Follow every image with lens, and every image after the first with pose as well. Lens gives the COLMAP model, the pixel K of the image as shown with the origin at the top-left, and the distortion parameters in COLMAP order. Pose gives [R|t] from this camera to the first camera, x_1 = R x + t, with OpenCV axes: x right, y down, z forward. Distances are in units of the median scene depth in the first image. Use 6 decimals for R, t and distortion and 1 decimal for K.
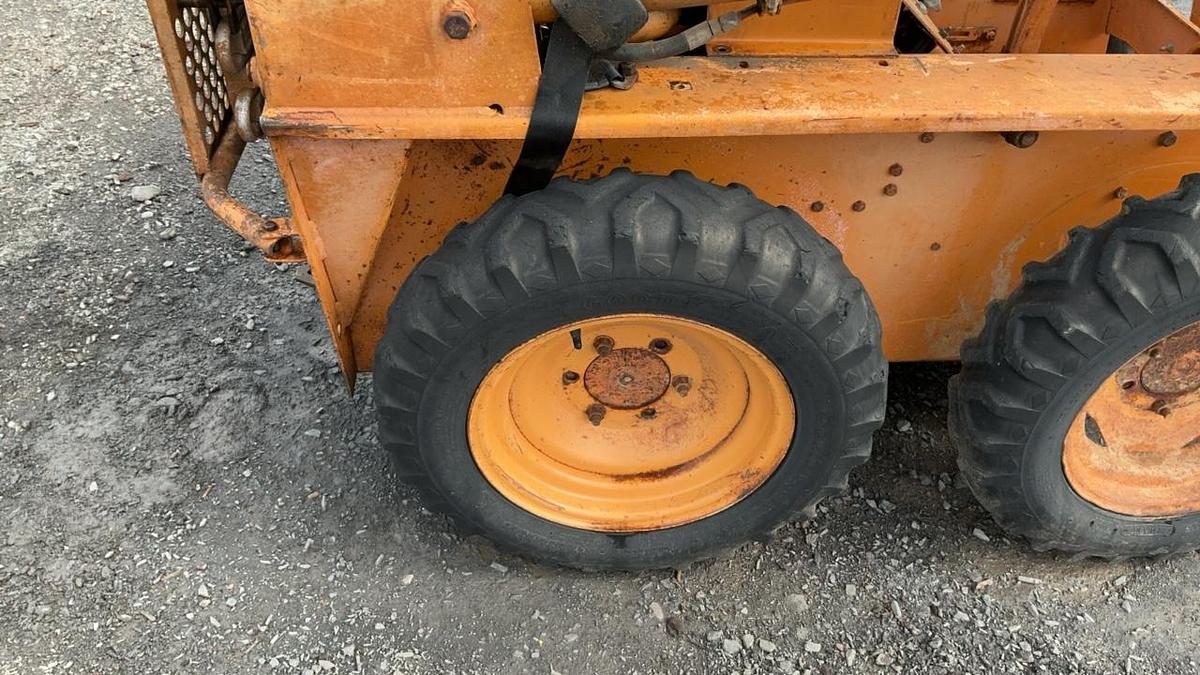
lens RADIAL K [[951.2, 0, 600.0], [0, 951.2, 337.5], [0, 0, 1]] dist [0.083545, -0.152872]
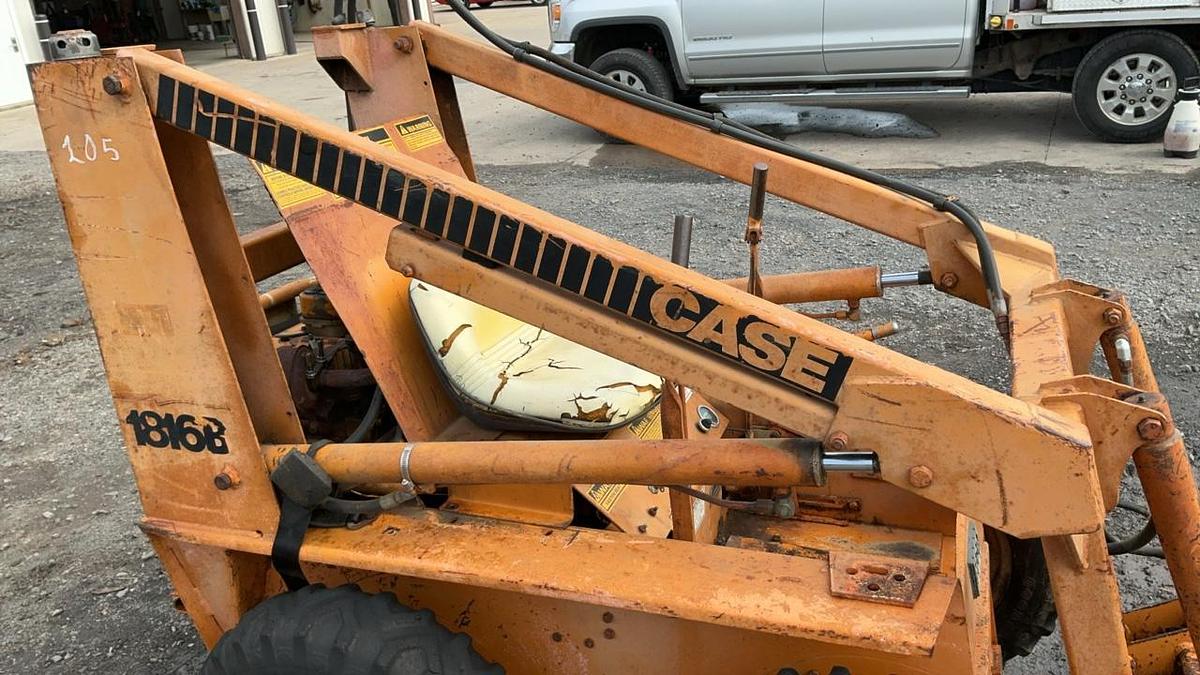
lens RADIAL K [[953.6, 0, 597.2], [0, 953.6, 334.9], [0, 0, 1]] dist [0.077215, -0.148750]
pose [[0.908451, 0.045696, -0.415486, 0.765873], [-0.191109, 0.929436, -0.315635, -0.120236], [0.371745, 0.366142, 0.853080, -0.156106]]
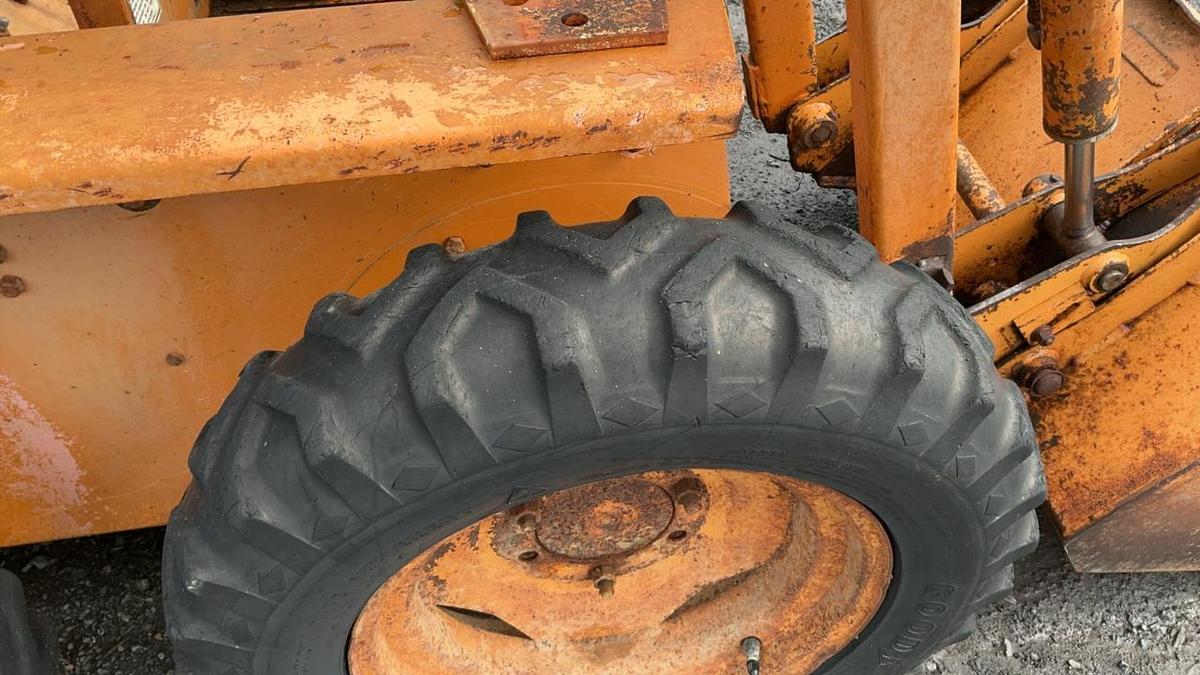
lens RADIAL K [[953.6, 0, 597.2], [0, 953.6, 334.9], [0, 0, 1]] dist [0.077215, -0.148750]
pose [[0.993329, -0.101999, 0.053792, 0.600994], [0.097436, 0.991896, 0.081541, -0.138412], [-0.061673, -0.075756, 0.995217, 0.432348]]
